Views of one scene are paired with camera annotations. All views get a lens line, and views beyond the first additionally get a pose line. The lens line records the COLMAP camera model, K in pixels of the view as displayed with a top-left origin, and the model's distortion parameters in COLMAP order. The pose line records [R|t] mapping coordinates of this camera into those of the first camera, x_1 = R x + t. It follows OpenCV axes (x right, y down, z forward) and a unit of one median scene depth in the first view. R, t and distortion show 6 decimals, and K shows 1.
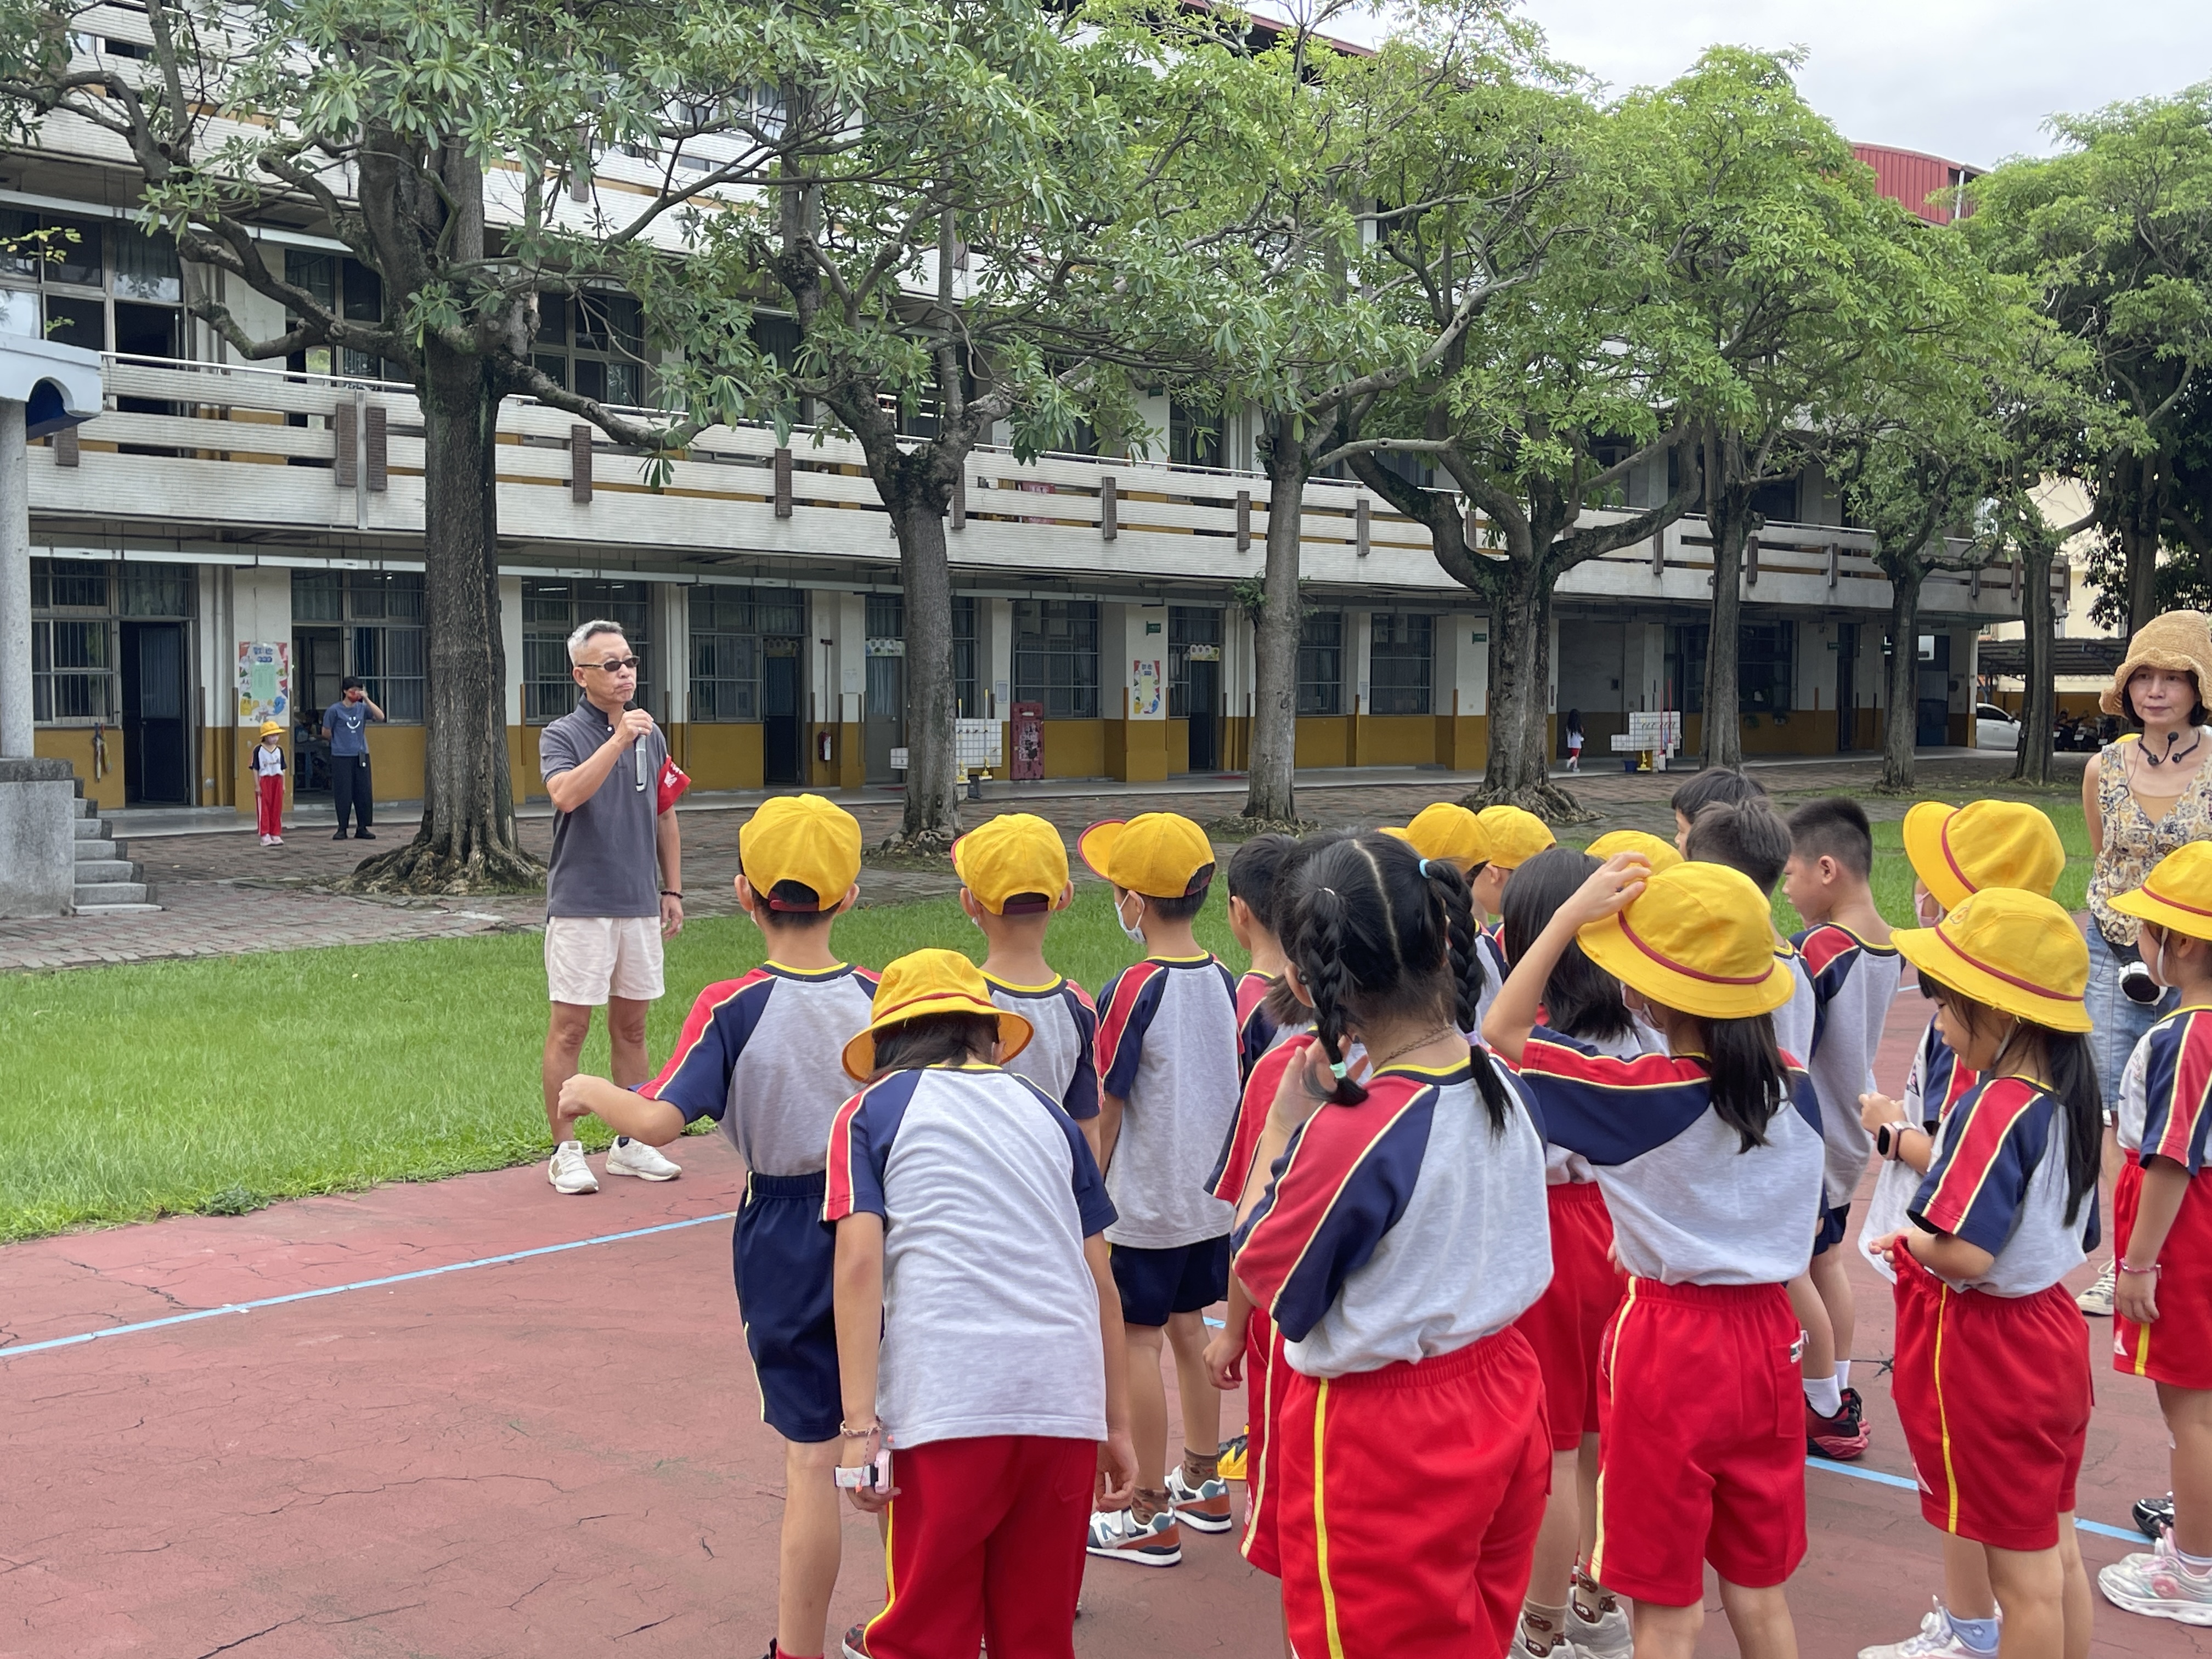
lens RADIAL K [[2321.3, 0, 1106.0], [0, 2321.3, 829.5], [0, 0, 1]] dist [-0.000244, -0.011704]
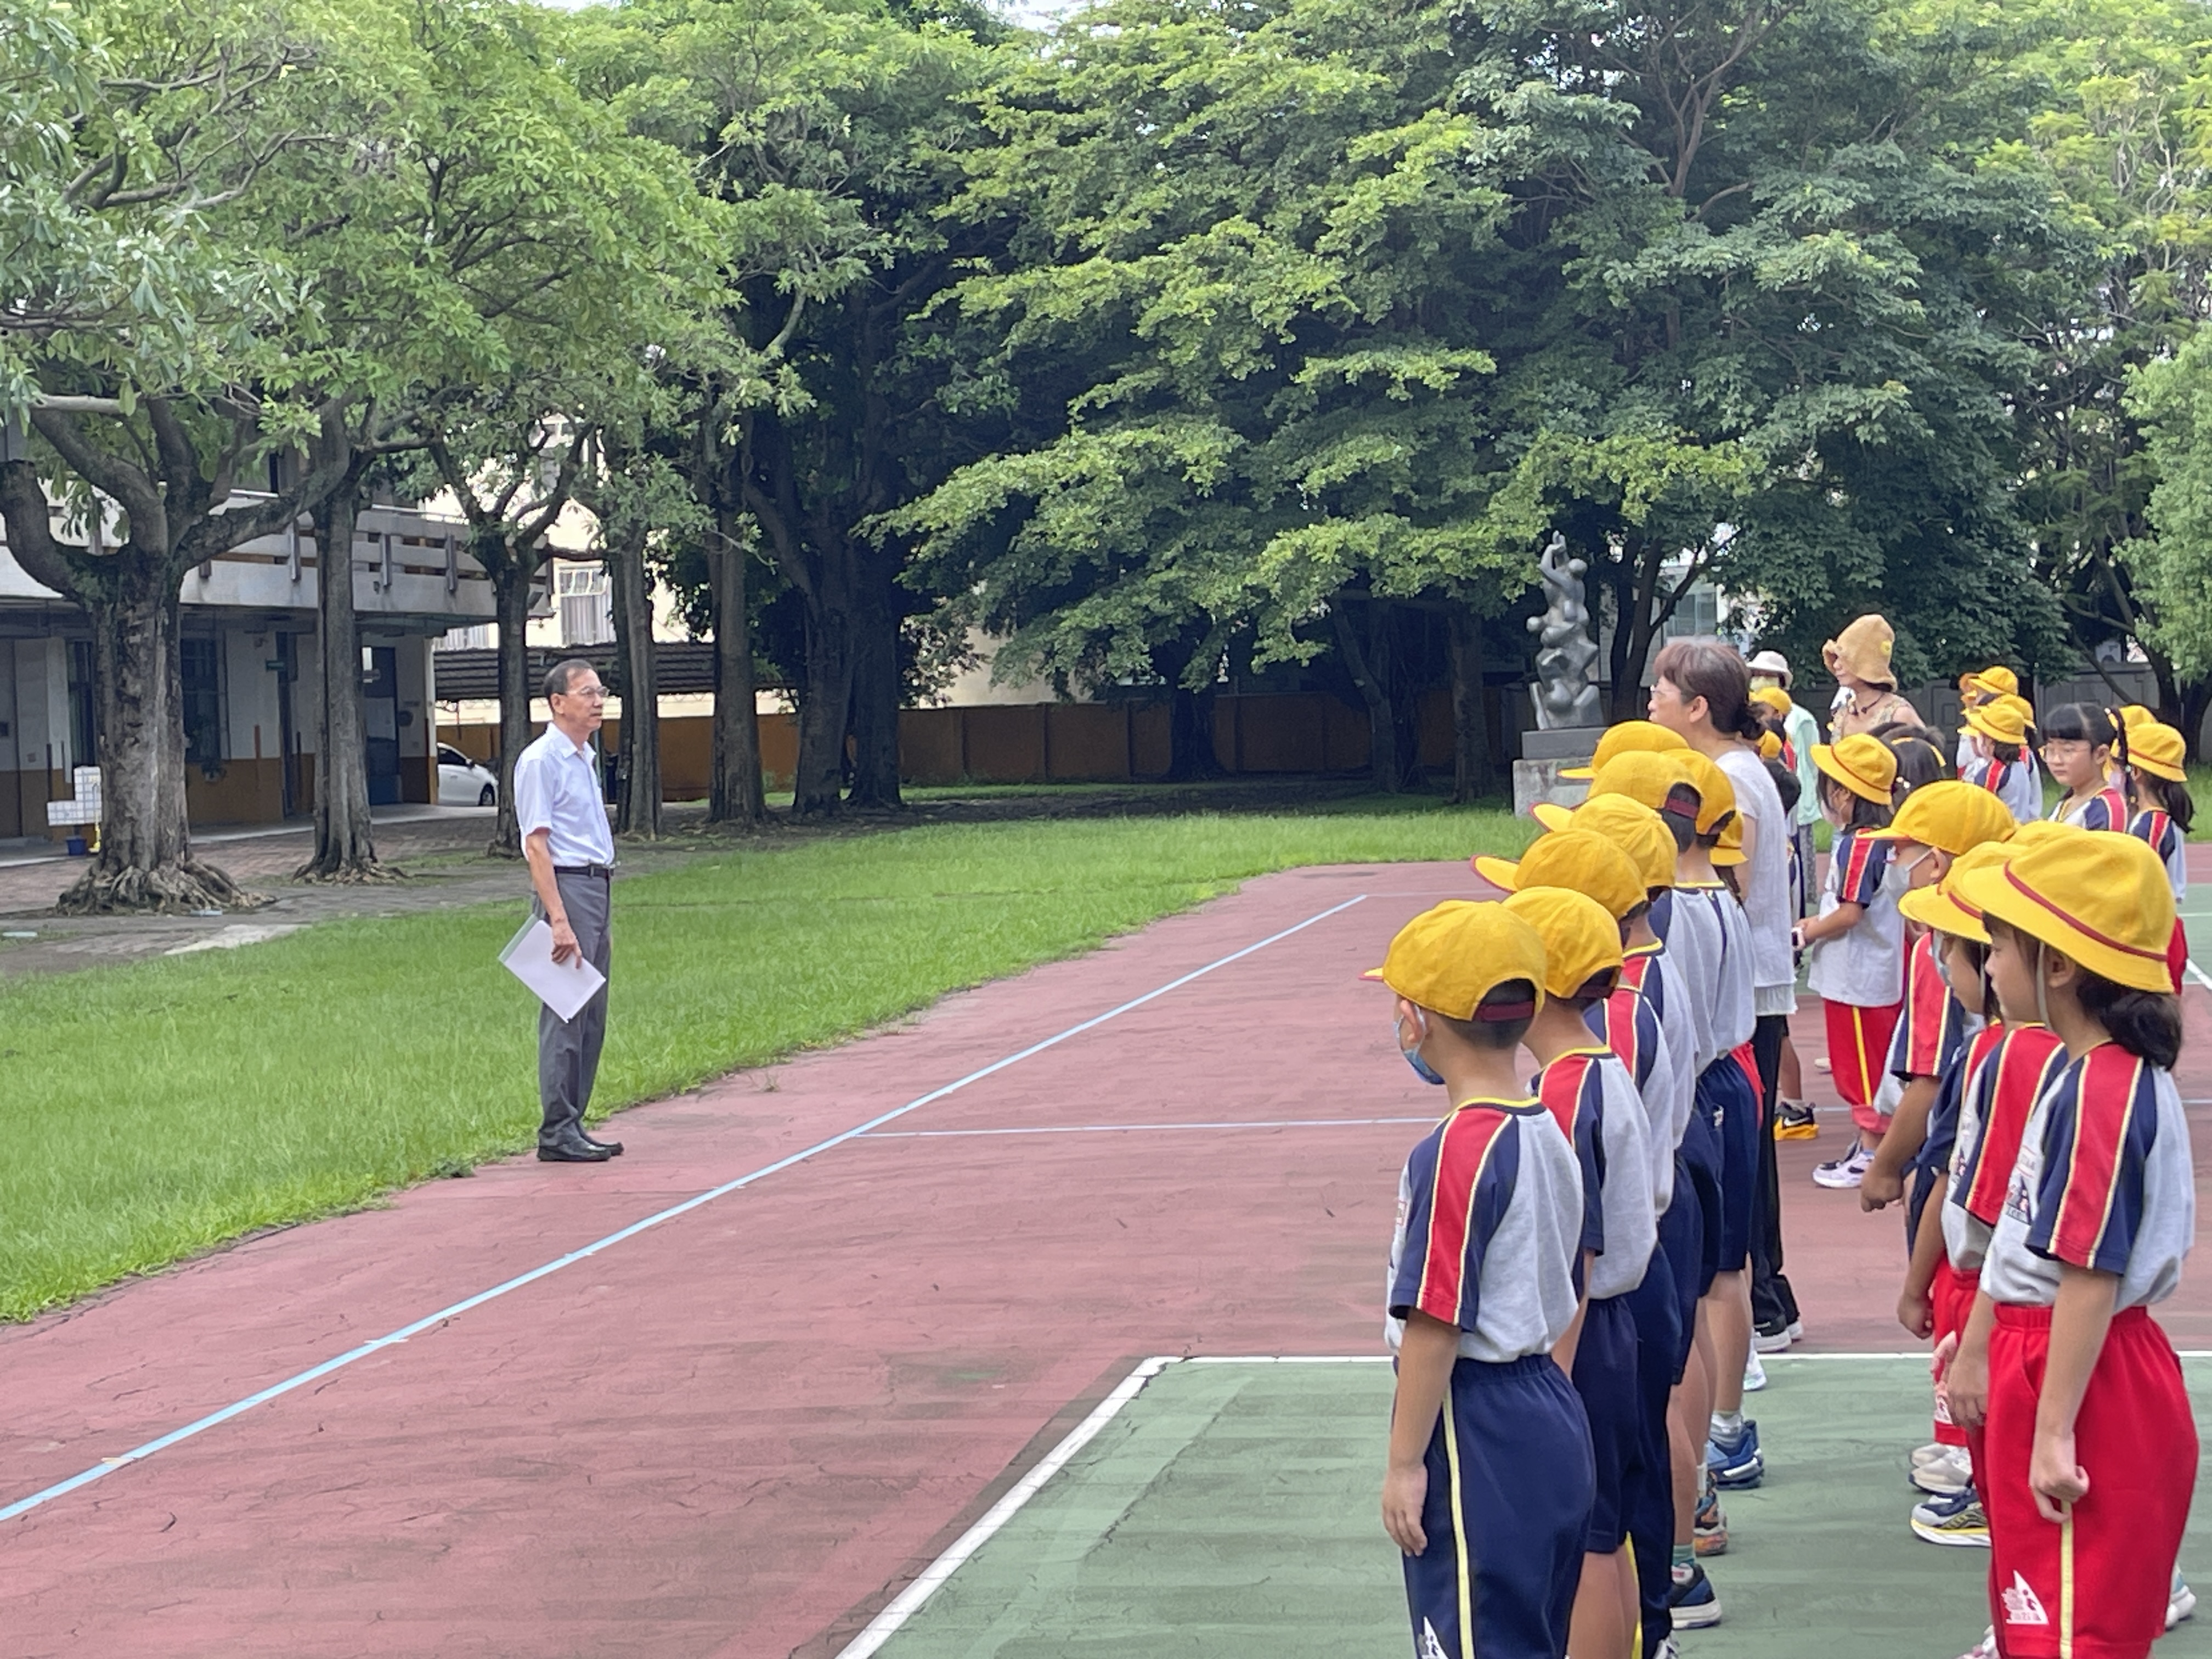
lens RADIAL K [[4001.9, 0, 1106.0], [0, 4001.9, 829.5], [0, 0, 1]] dist [-0.004984, -0.070655]
pose [[0.814243, -0.047904, 0.578545, -0.230017], [0.070483, 0.997375, -0.016614, 0.009297], [-0.576230, 0.054306, 0.815481, -0.147609]]
